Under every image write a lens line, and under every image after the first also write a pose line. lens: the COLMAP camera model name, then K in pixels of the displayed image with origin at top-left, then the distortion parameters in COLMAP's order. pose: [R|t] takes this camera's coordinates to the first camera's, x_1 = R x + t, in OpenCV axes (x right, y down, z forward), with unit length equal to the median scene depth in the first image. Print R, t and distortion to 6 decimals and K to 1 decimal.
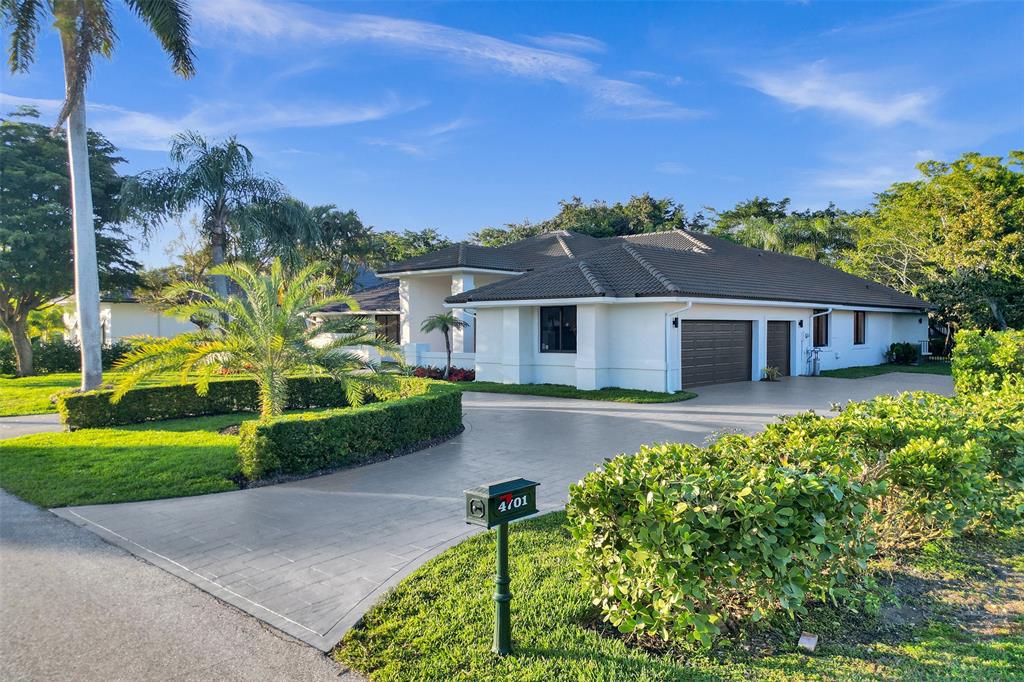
lens RADIAL K [[714.6, 0, 512.0], [0, 714.6, 341.0], [0, 0, 1]] dist [0.050038, -0.000332]
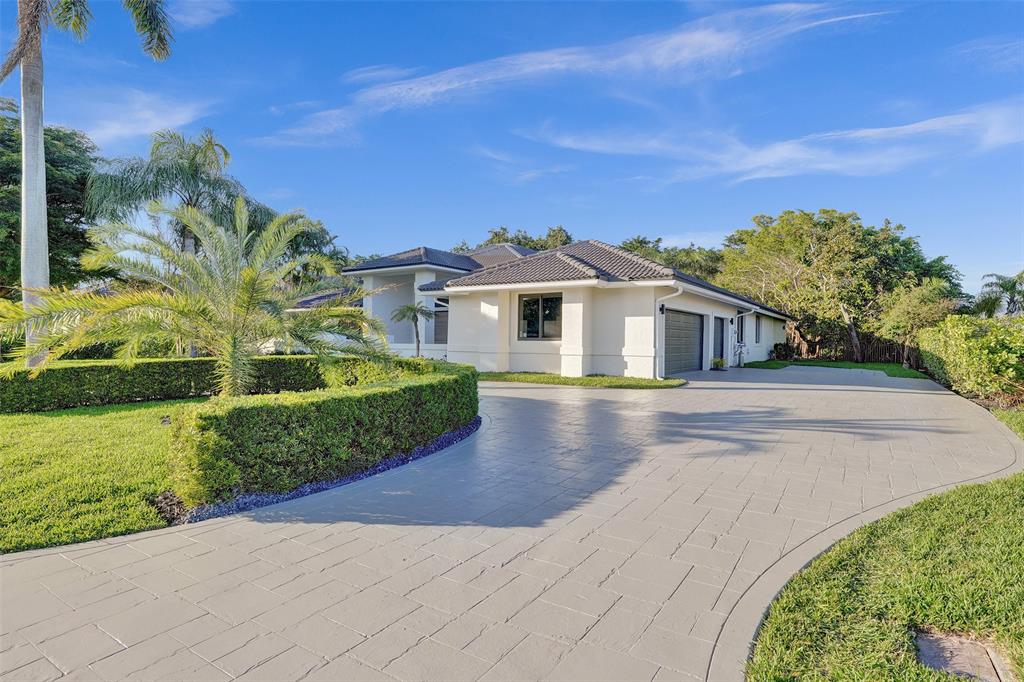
lens RADIAL K [[535.6, 0, 512.0], [0, 535.6, 341.0], [0, 0, 1]] dist [-0.093281, 0.044180]
pose [[0.988313, 0.014872, 0.151714, -0.092388], [-0.012122, 0.999745, -0.019036, 0.035378], [-0.151958, 0.016975, 0.988241, 0.295521]]
